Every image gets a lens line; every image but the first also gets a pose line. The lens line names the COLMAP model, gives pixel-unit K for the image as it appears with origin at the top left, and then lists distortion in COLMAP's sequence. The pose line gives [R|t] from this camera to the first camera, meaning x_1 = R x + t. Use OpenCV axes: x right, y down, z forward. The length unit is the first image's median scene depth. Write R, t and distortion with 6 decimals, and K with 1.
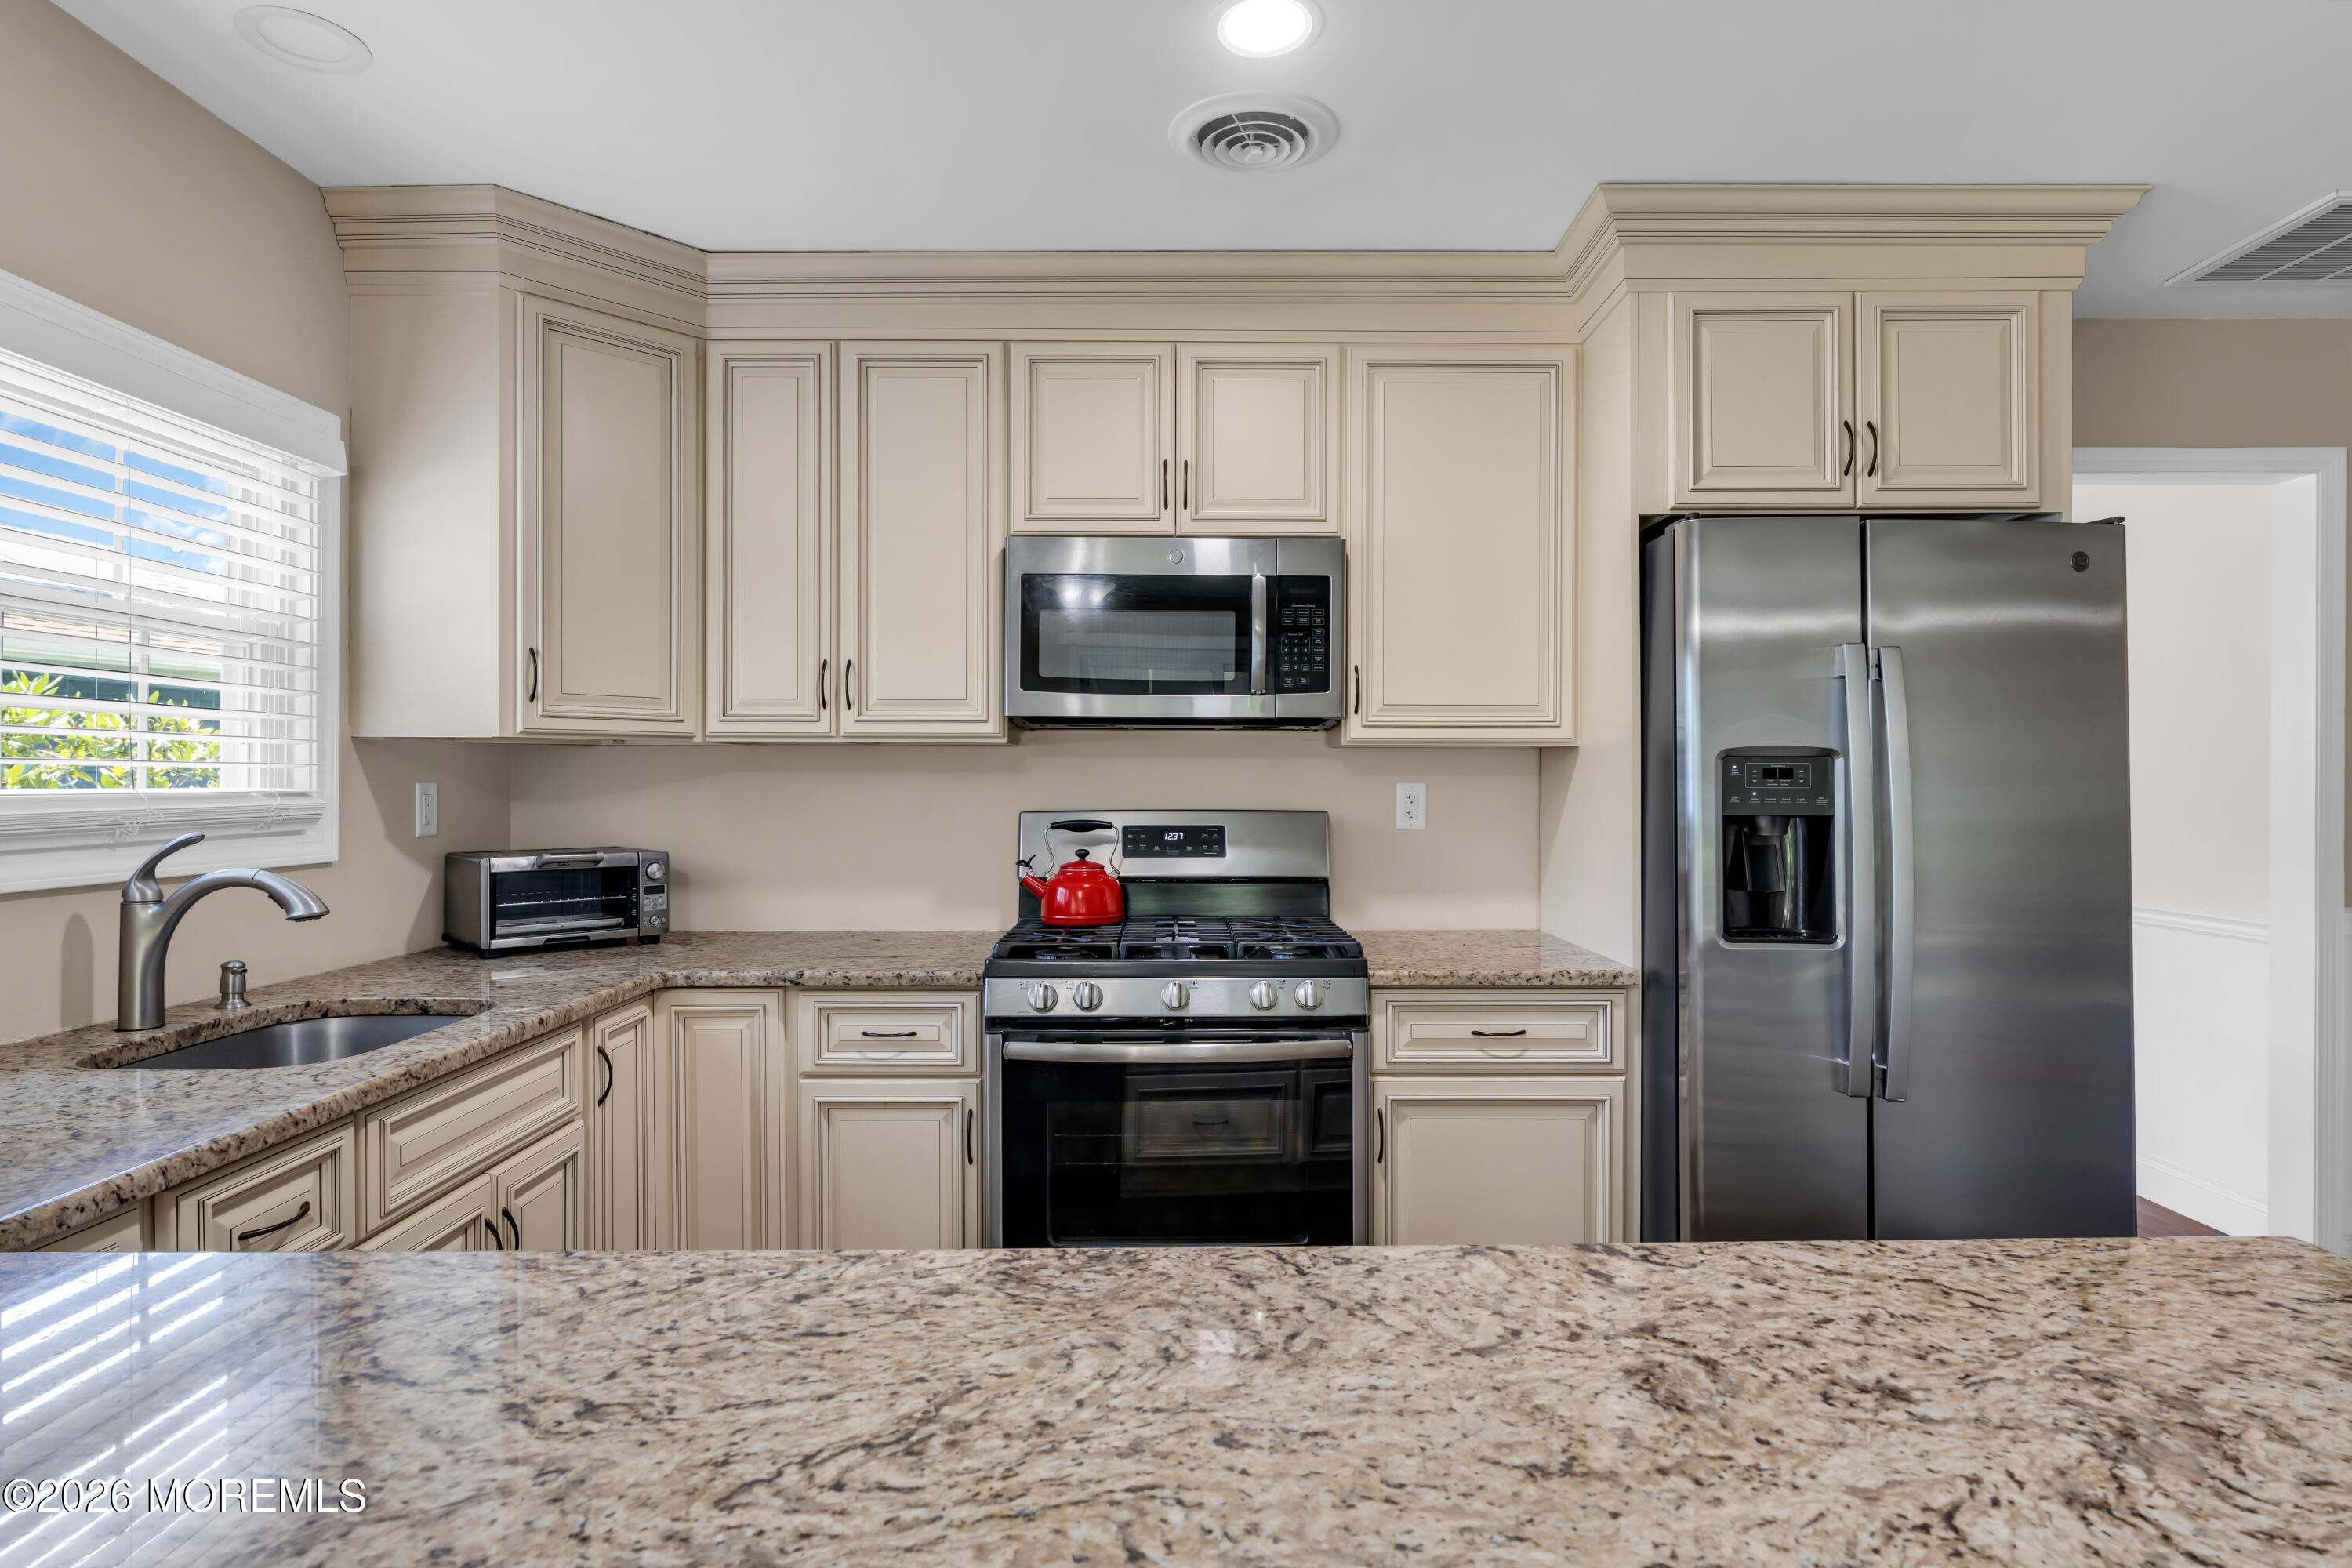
lens RADIAL K [[1218.1, 0, 1159.6], [0, 1218.1, 788.1], [0, 0, 1]] dist [-0.011689, 0.005528]
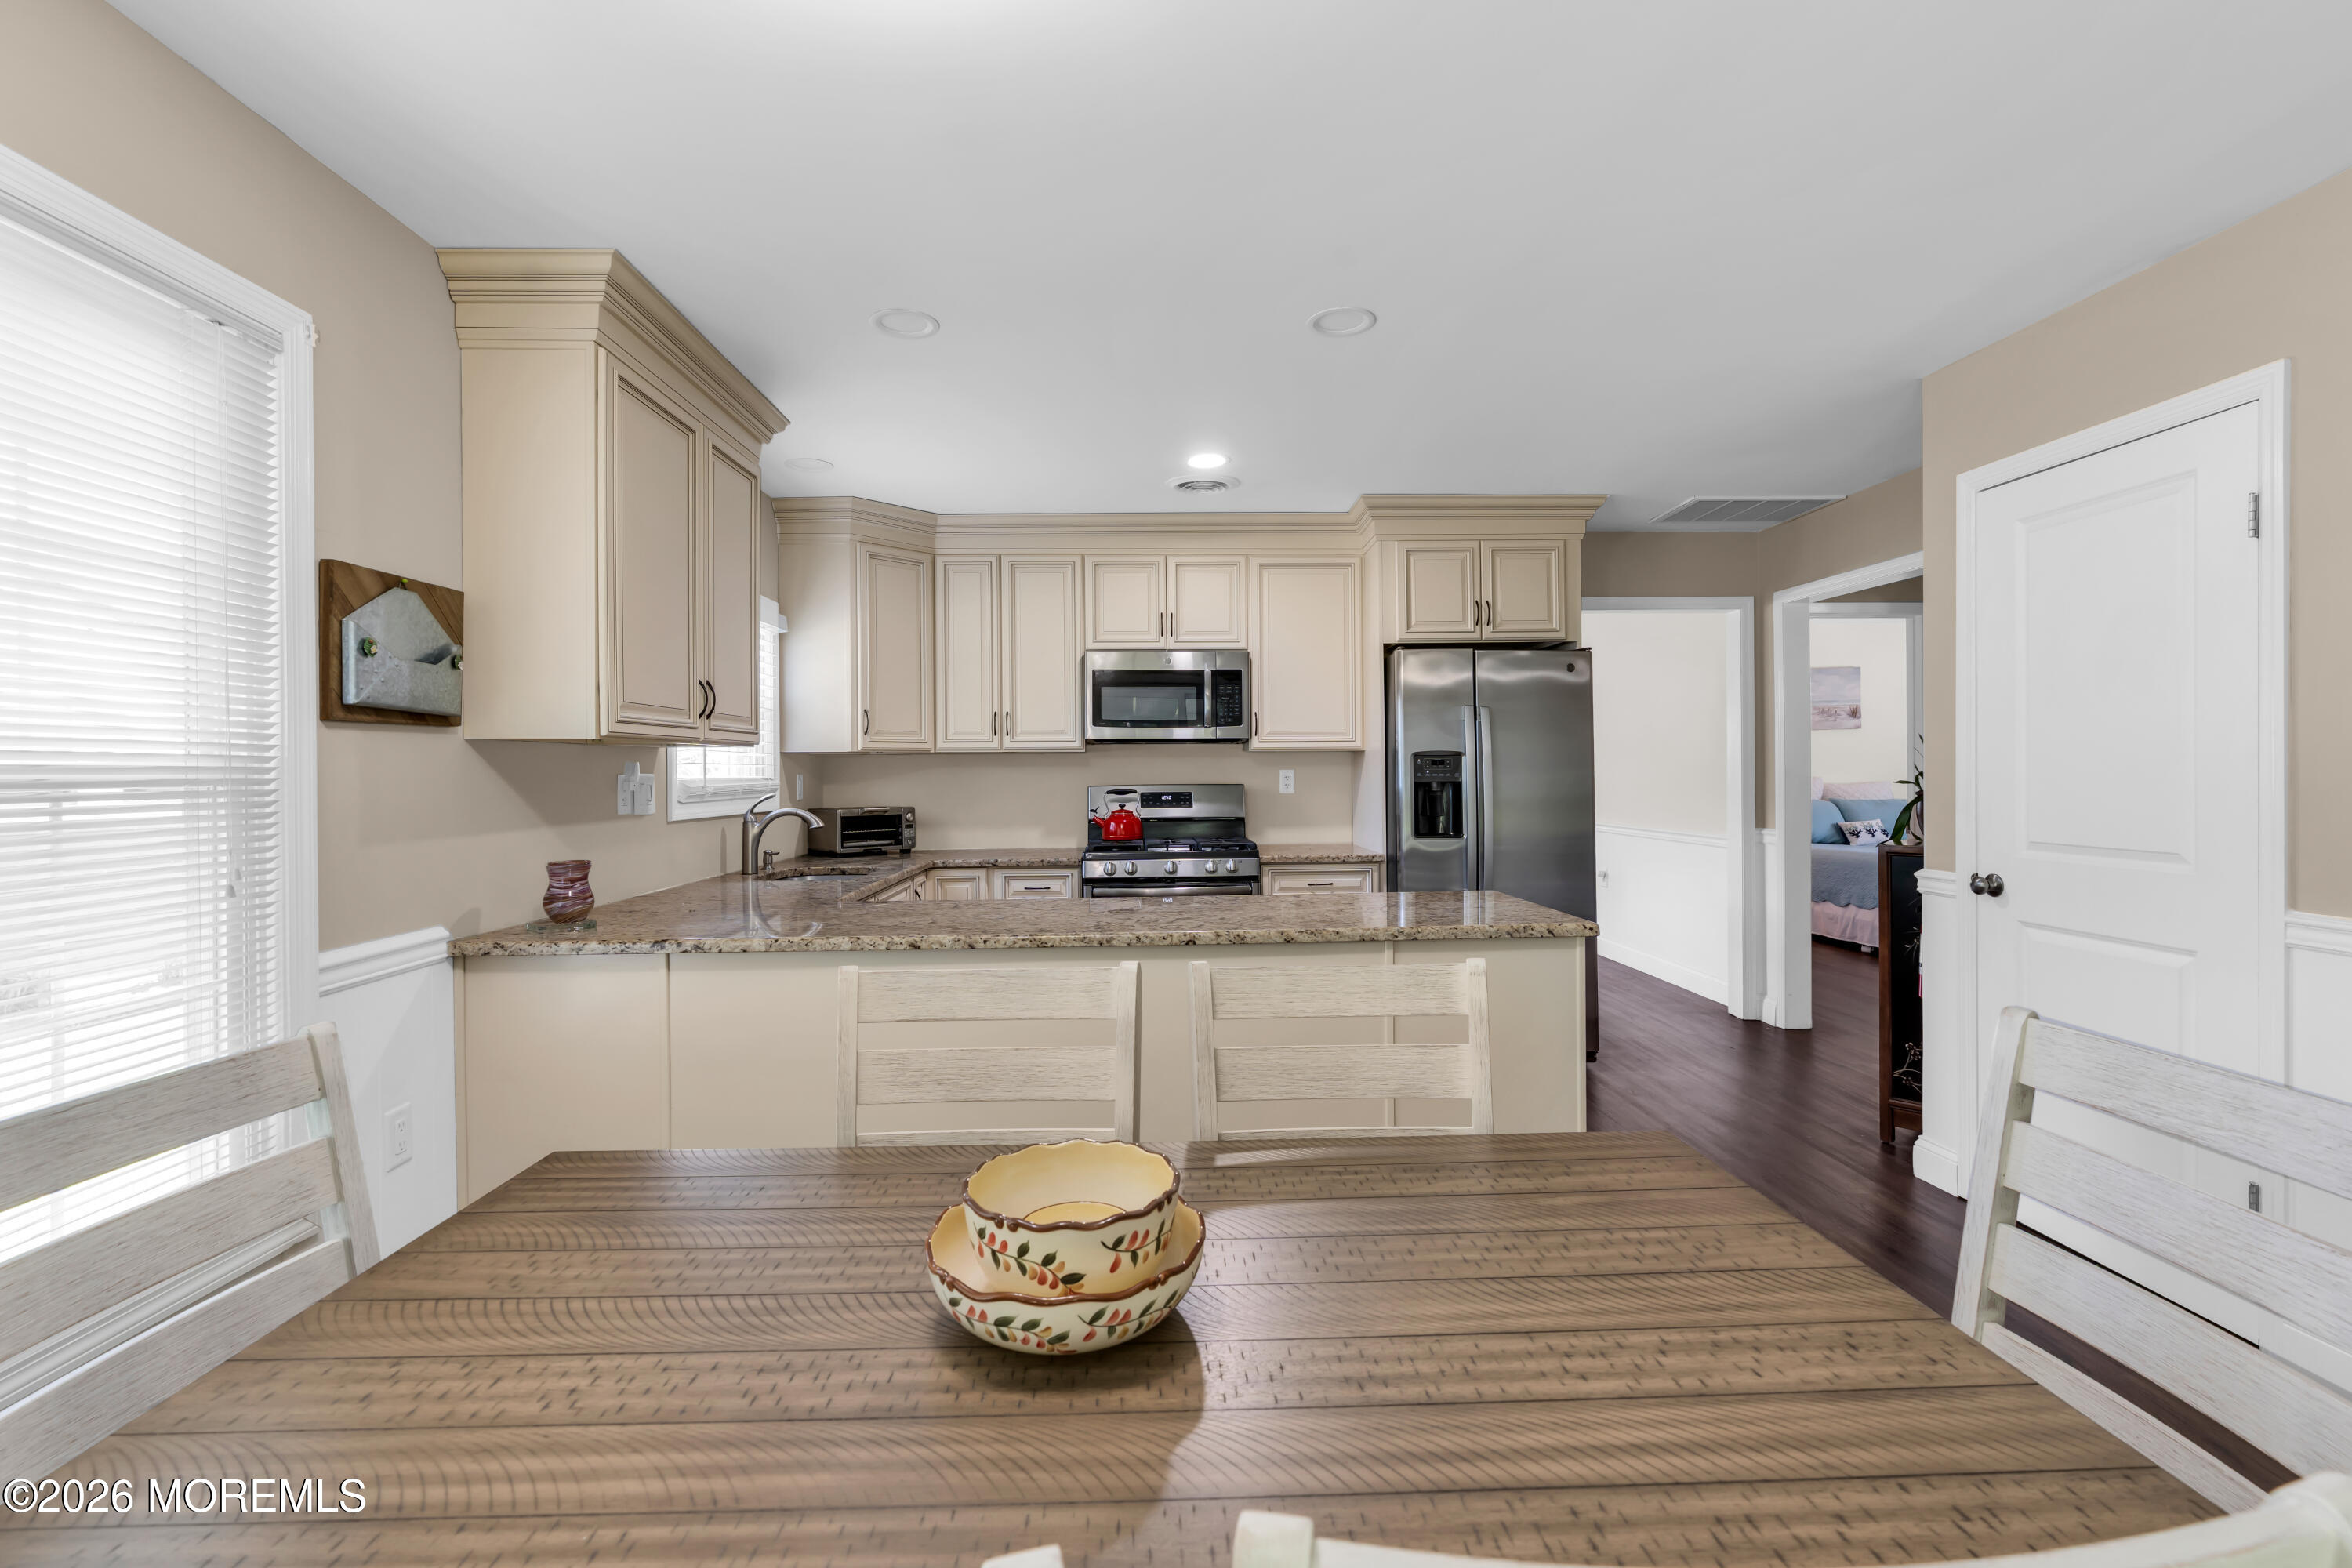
lens RADIAL K [[1066.8, 0, 1145.4], [0, 1066.8, 777.6], [0, 0, 1]] dist [-0.010179, 0.006444]
pose [[0.999810, -0.009636, 0.016923, -0.061724], [0.009696, 0.999947, -0.003498, 0.015462], [-0.016889, 0.003662, 0.999851, -0.879046]]
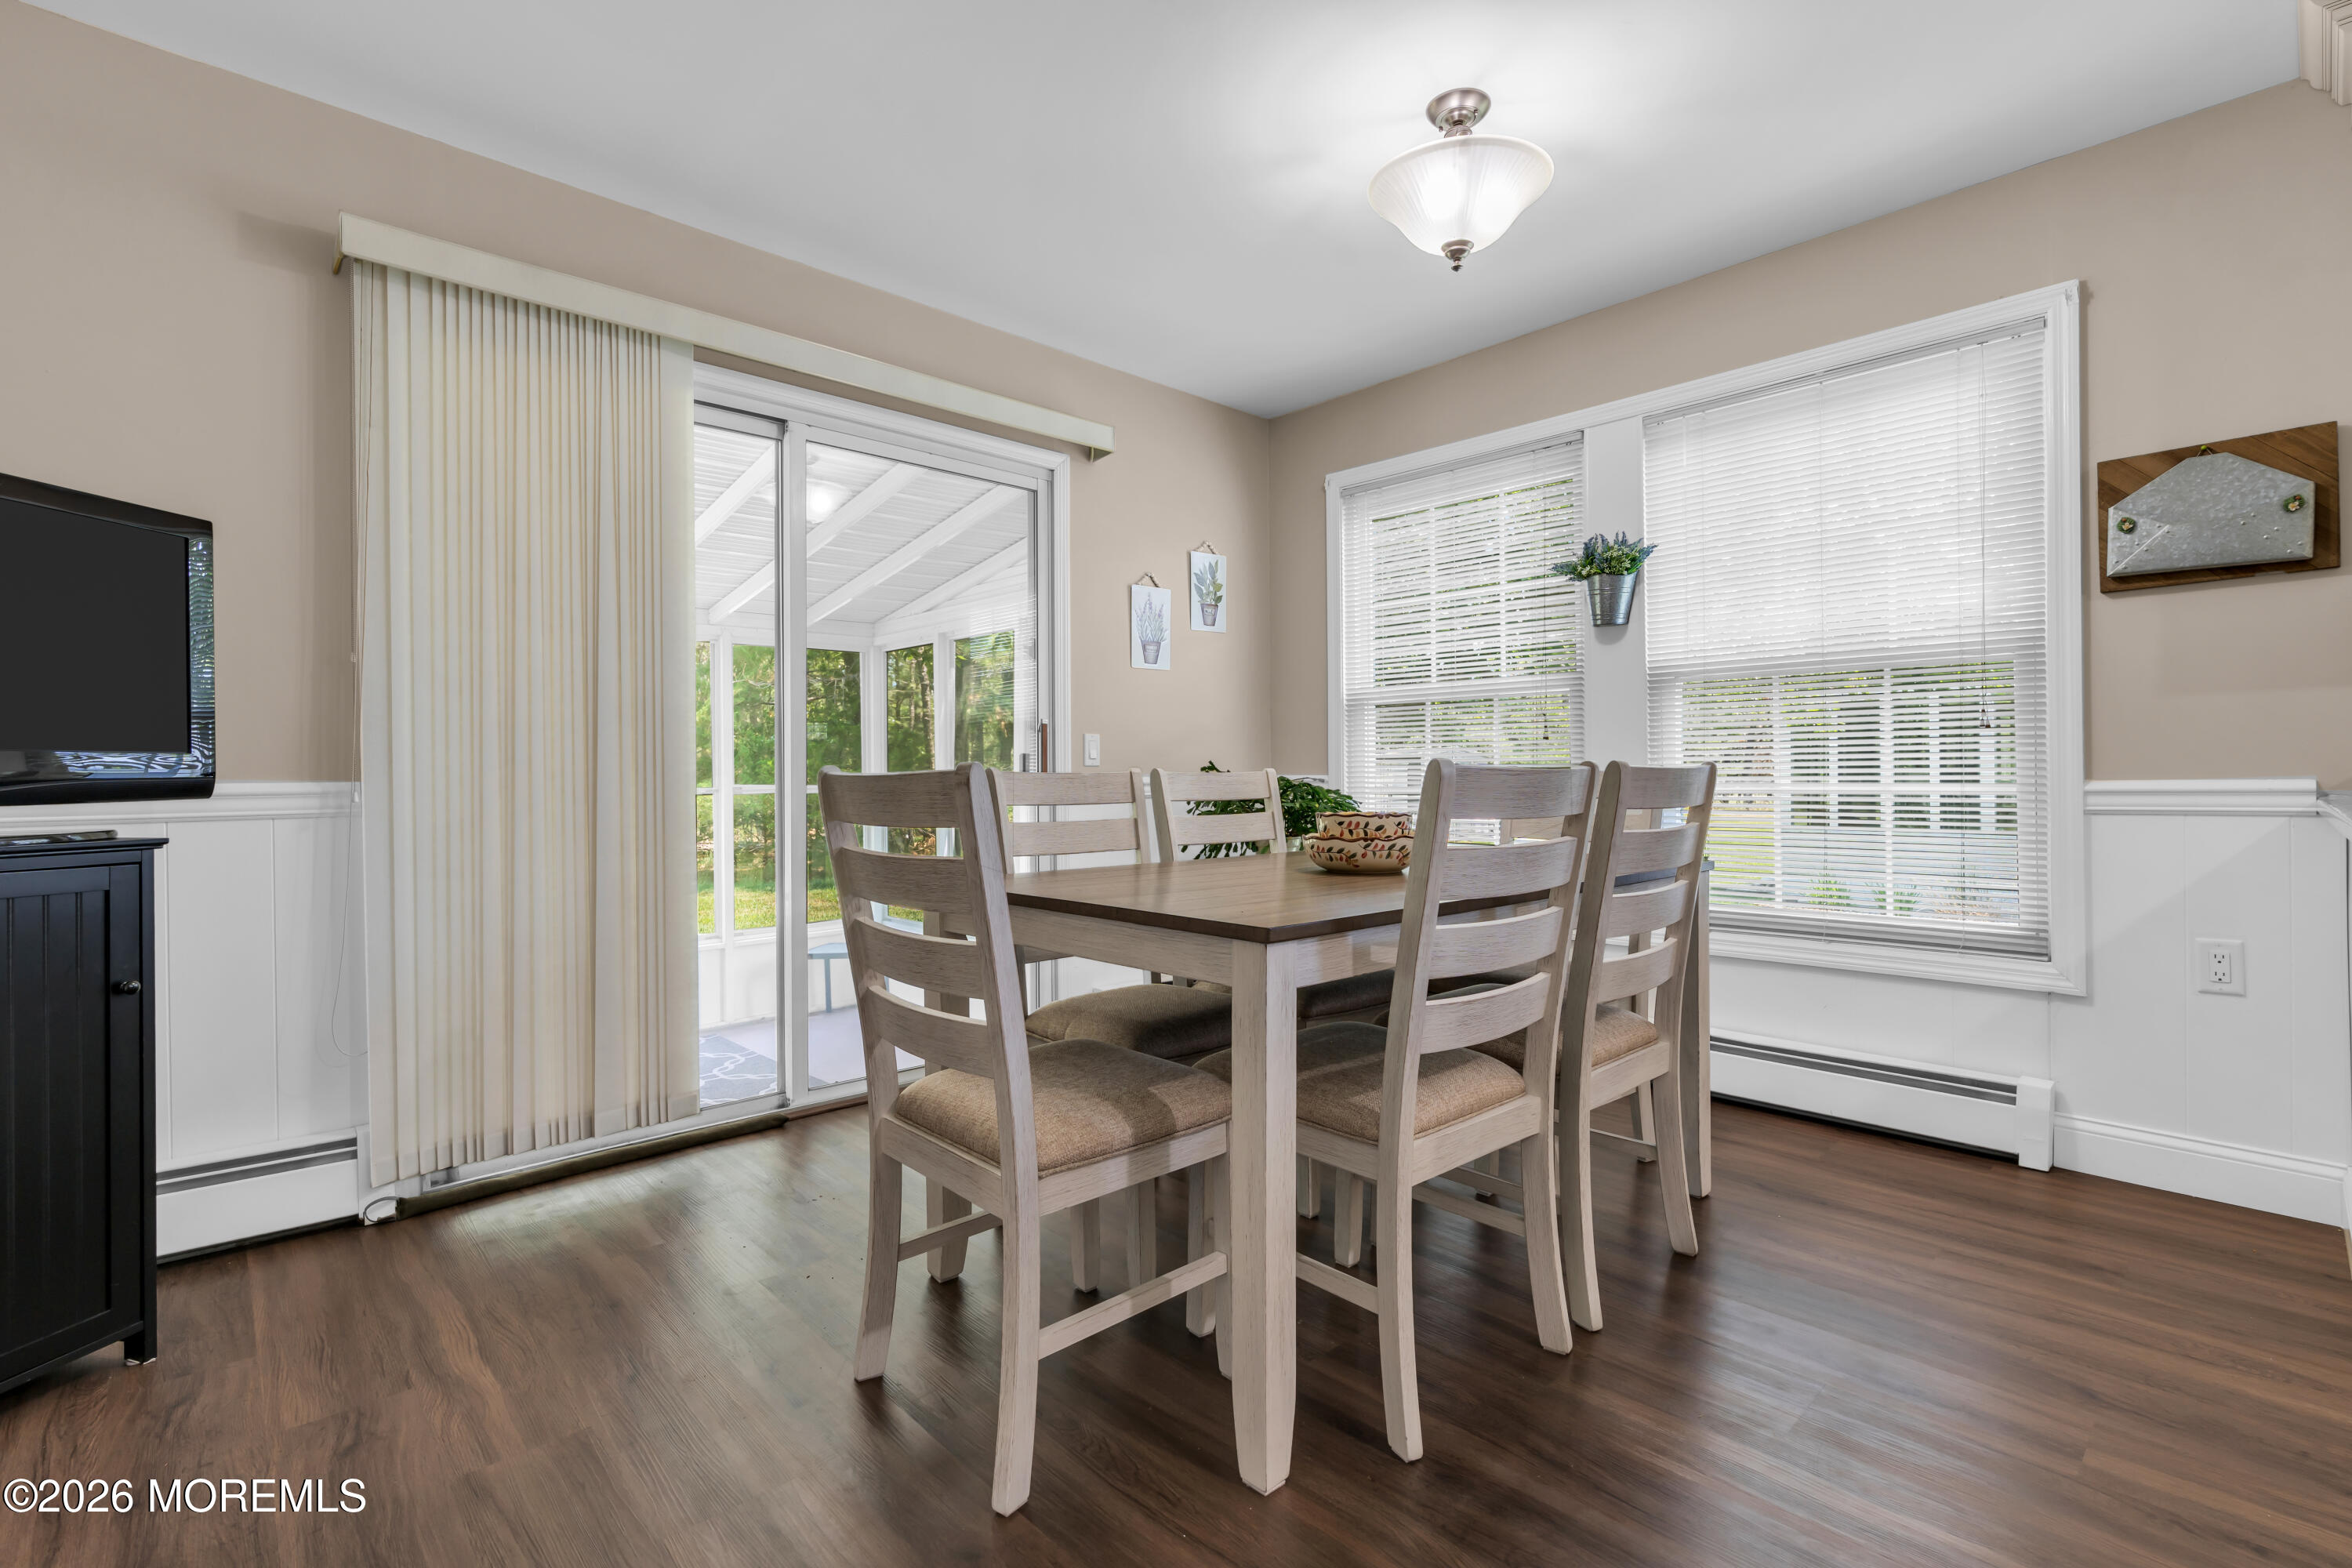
lens RADIAL K [[1066.8, 0, 1184.4], [0, 1066.8, 761.1], [0, 0, 1]] dist [-0.010179, 0.006444]
pose [[-0.727868, 0.001548, -0.685716, 0.671815], [0.002427, 0.999997, -0.000319, 0.124094], [0.685713, -0.001896, -0.727869, 0.108552]]
